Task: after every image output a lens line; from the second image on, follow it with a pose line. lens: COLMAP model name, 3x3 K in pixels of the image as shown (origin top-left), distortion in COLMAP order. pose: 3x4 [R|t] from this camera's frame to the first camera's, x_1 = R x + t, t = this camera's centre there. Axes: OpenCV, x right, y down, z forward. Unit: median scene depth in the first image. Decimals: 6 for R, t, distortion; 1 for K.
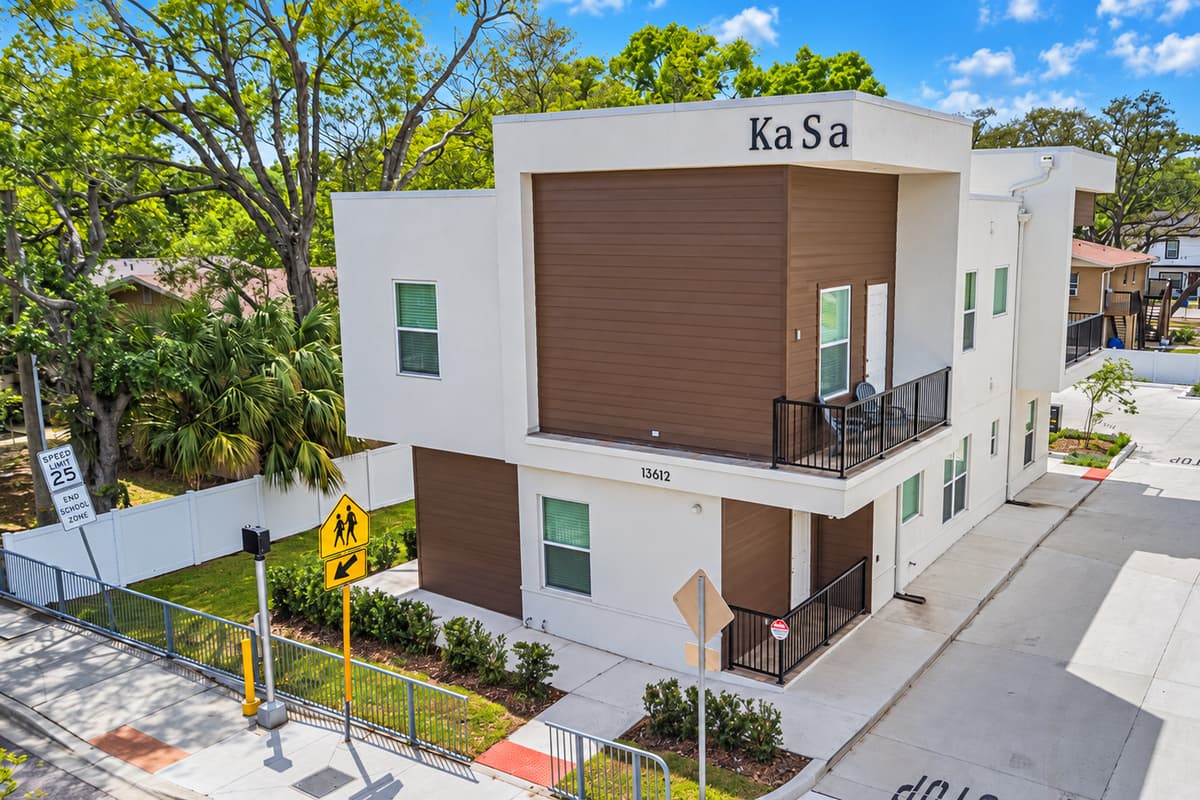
lens RADIAL K [[1056.3, 0, 709.1], [0, 1056.3, 401.3], [0, 0, 1]] dist [0.000963, 0.007616]
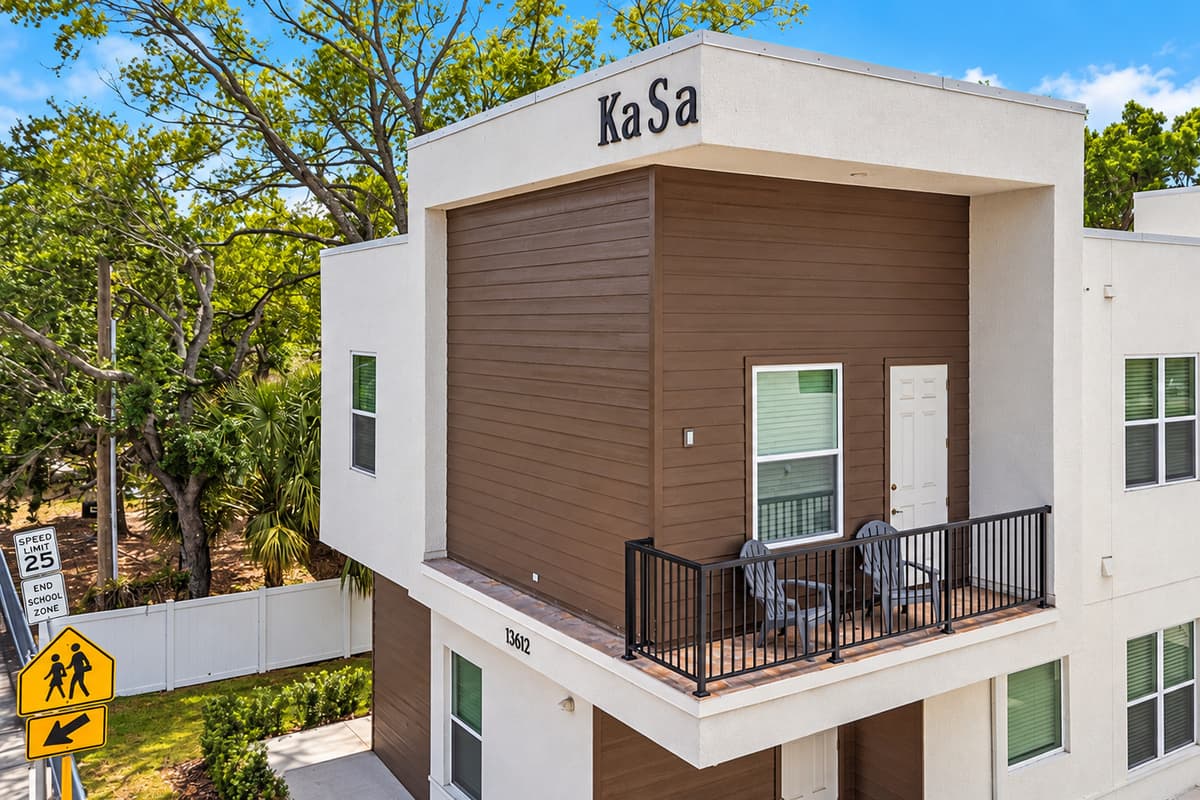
lens RADIAL K [[1071.9, 0, 703.1], [0, 1071.9, 313.4], [0, 0, 1]] dist [0.013072, -0.001555]
pose [[0.921264, -0.001100, -0.388936, 0.321126], [-0.067777, 0.984241, -0.163327, -0.031203], [0.382987, 0.176828, 0.906671, 0.409350]]
